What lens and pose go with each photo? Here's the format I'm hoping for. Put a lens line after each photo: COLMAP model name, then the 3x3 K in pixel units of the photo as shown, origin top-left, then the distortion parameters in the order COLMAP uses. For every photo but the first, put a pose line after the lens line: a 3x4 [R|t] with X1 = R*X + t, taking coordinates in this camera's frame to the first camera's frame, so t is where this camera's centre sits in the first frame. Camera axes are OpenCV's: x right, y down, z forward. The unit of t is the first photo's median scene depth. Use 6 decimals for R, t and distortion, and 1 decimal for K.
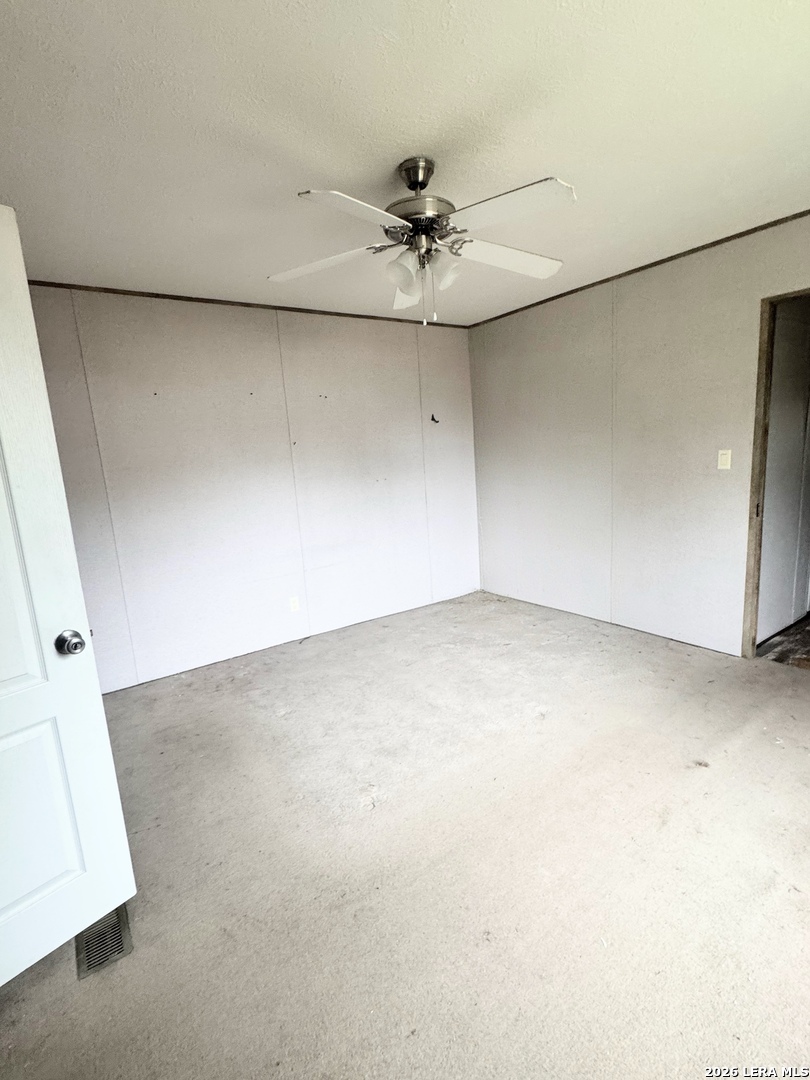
lens RADIAL K [[496.7, 0, 399.4], [0, 496.7, 538.0], [0, 0, 1]] dist [-0.000801, -0.000463]
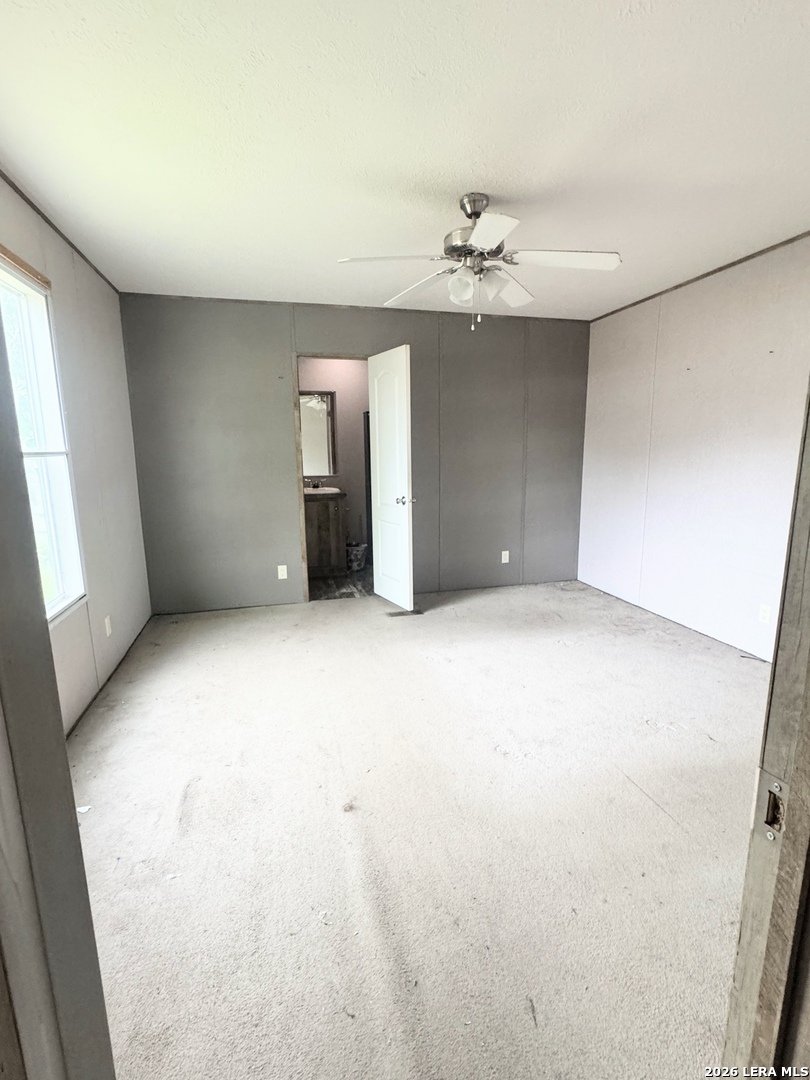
lens RADIAL K [[496.7, 0, 401.0], [0, 496.7, 541.3], [0, 0, 1]] dist [-0.000801, -0.000463]
pose [[-0.338552, 0.239842, -0.909867, 0.832868], [-0.126468, 0.946597, 0.296581, -0.167988], [0.932410, 0.215477, -0.290139, 0.819352]]
